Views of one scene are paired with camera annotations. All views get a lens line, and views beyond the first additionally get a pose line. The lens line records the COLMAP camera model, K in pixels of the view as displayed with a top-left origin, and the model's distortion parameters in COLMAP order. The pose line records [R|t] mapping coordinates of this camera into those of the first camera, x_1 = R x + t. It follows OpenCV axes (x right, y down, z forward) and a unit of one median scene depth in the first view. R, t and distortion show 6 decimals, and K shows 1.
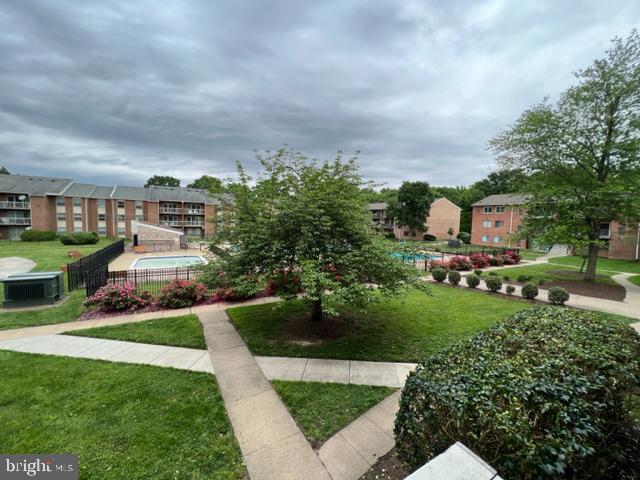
lens RADIAL K [[258.0, 0, 320.0], [0, 258.0, 240.0], [0, 0, 1]] dist [-0.000450, -0.000272]
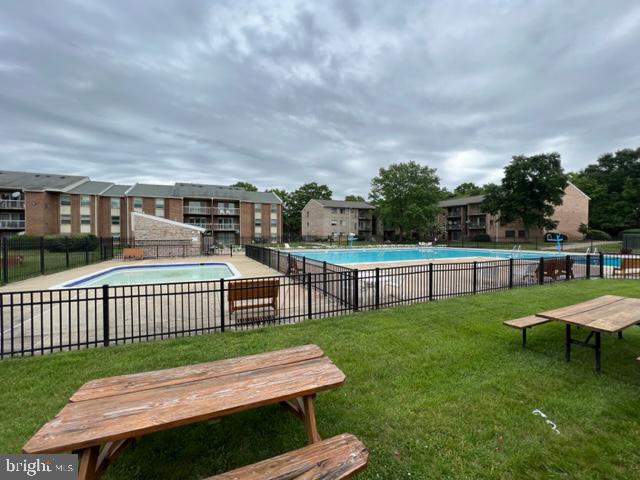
lens RADIAL K [[256.8, 0, 320.0], [0, 256.8, 240.0], [0, 0, 1]] dist [-0.000245, -0.000049]
pose [[0.992164, -0.024654, -0.122485, -0.125848], [0.017368, 0.998035, -0.060202, 0.031910], [0.123729, 0.057603, 0.990643, 0.298688]]
